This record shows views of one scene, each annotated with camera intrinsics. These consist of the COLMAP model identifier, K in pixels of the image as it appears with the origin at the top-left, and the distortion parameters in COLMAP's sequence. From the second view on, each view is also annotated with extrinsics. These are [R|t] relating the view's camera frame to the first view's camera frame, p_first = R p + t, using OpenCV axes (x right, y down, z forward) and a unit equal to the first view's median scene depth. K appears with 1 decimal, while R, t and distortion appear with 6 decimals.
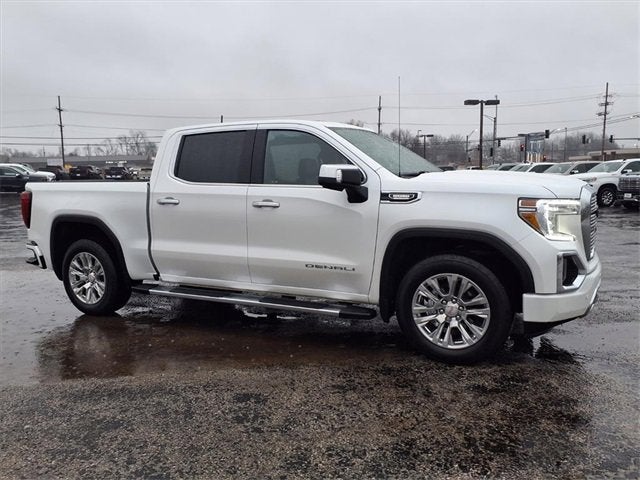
lens RADIAL K [[513.4, 0, 320.0], [0, 513.4, 240.0], [0, 0, 1]] dist [0.107254, -0.213081]
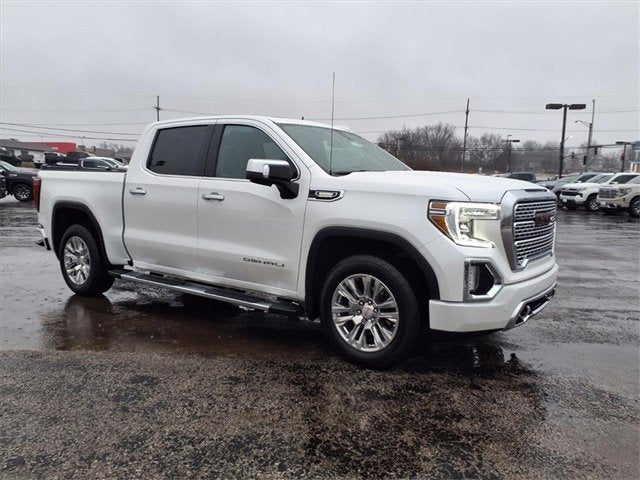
lens RADIAL K [[513.4, 0, 320.0], [0, 513.4, 240.0], [0, 0, 1]] dist [0.107254, -0.213081]
pose [[0.985537, 0.054953, -0.160302, 0.290875], [-0.055662, 0.998450, 0.000070, 0.004020], [0.160057, 0.008854, 0.987068, 0.023118]]
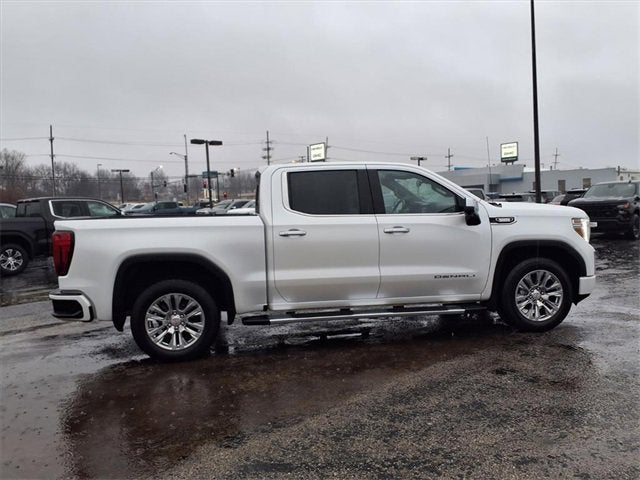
lens RADIAL K [[519.5, 0, 317.5], [0, 519.5, 238.0], [0, 0, 1]] dist [0.108322, -0.233385]
pose [[0.813453, -0.045296, 0.579865, -1.034592], [0.087883, 0.995089, -0.045554, -0.012765], [-0.574953, 0.088017, 0.813438, 0.116720]]
